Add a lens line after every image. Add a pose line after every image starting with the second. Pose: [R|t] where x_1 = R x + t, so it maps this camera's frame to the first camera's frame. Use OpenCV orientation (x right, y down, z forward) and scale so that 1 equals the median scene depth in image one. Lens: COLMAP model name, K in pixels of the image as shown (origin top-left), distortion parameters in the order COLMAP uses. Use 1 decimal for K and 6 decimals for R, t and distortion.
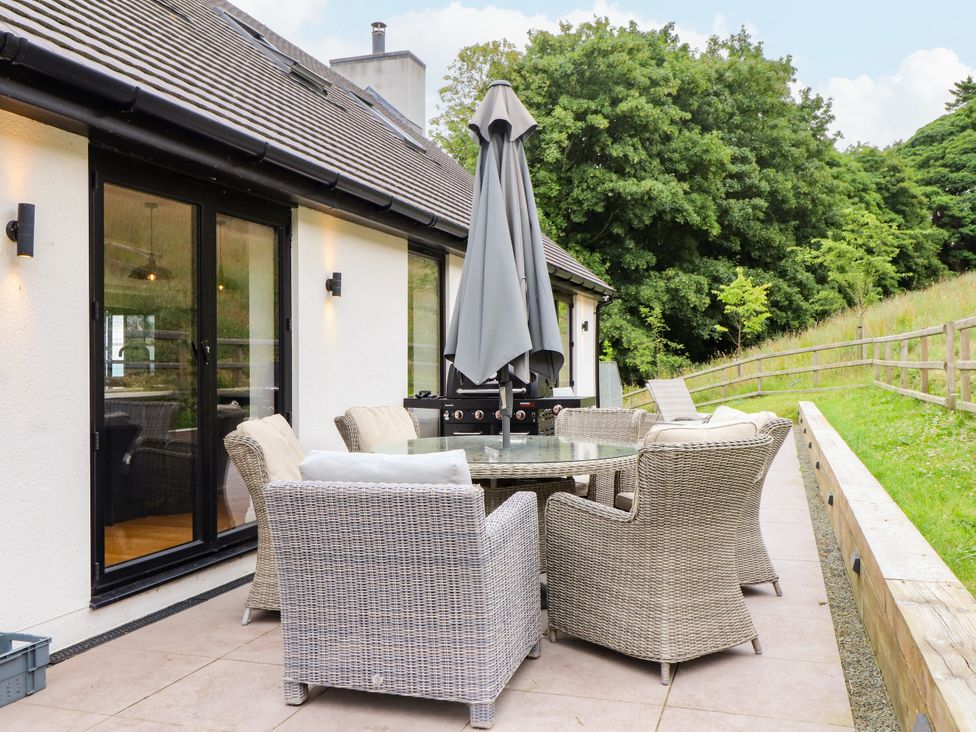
lens RADIAL K [[873.8, 0, 484.4], [0, 873.8, 365.4], [0, 0, 1]] dist [0.012483, -0.015859]
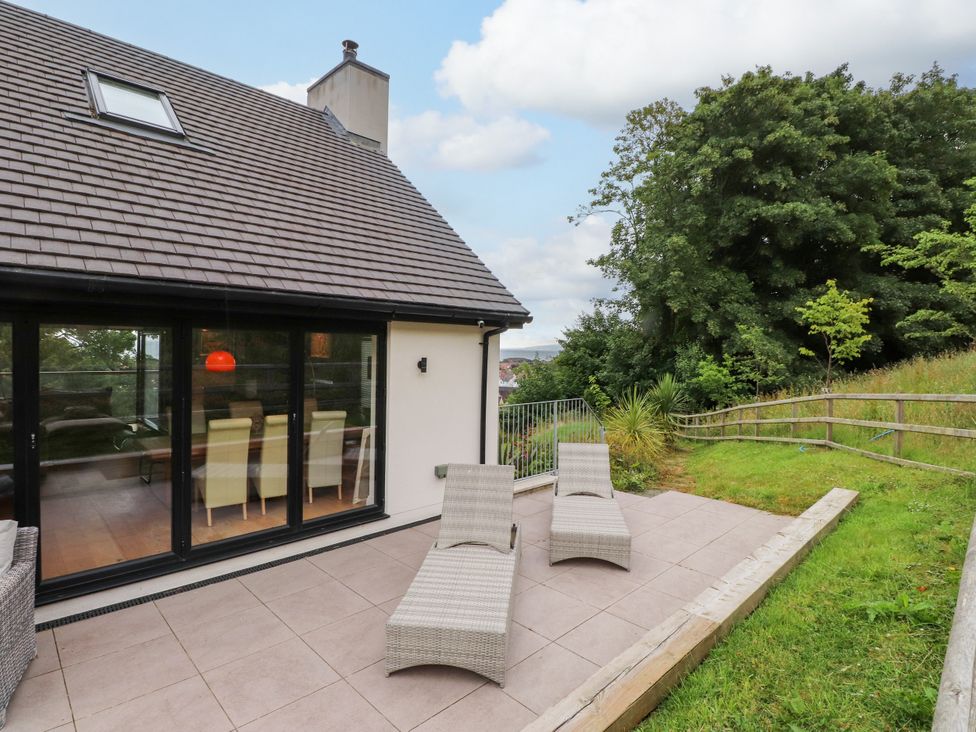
lens RADIAL K [[512.4, 0, 487.5], [0, 512.4, 361.4], [0, 0, 1]] dist [-0.000880, -0.012315]
pose [[0.891543, 0.036083, -0.451496, 0.135423], [-0.026836, 0.999279, 0.026869, -0.023582], [0.452140, -0.011838, 0.891868, 0.257720]]
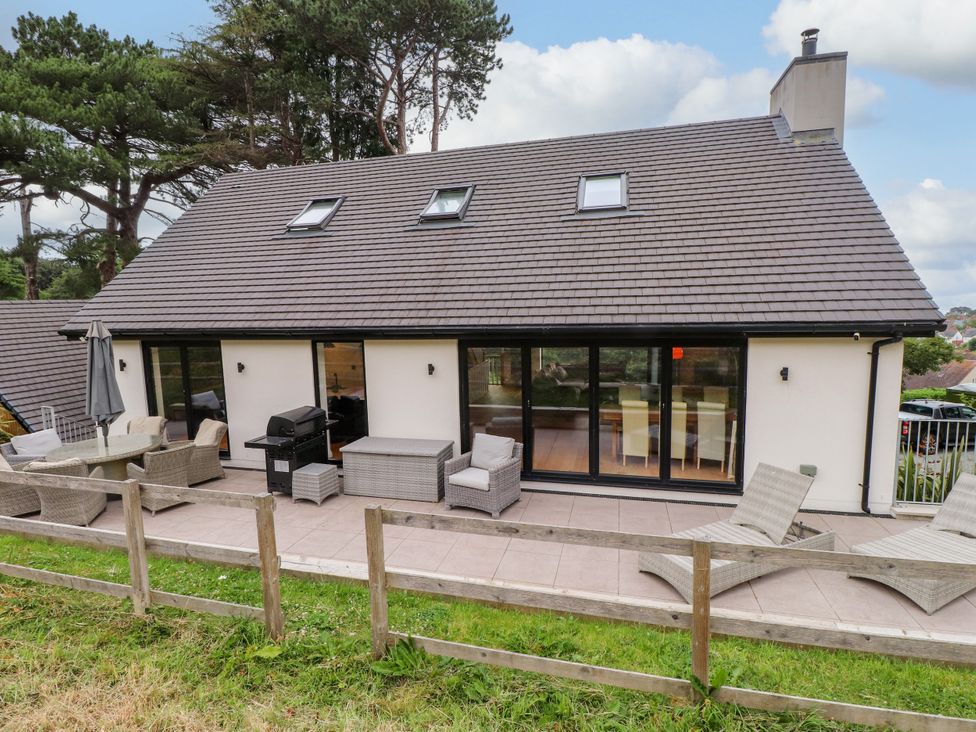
lens RADIAL K [[512.4, 0, 469.8], [0, 512.4, 361.3], [0, 0, 1]] dist [-0.000880, -0.012315]
pose [[0.043937, 0.120350, -0.991759, 0.222817], [0.023362, 0.992322, 0.121453, -0.047594], [0.998761, -0.028506, 0.040788, 0.274116]]
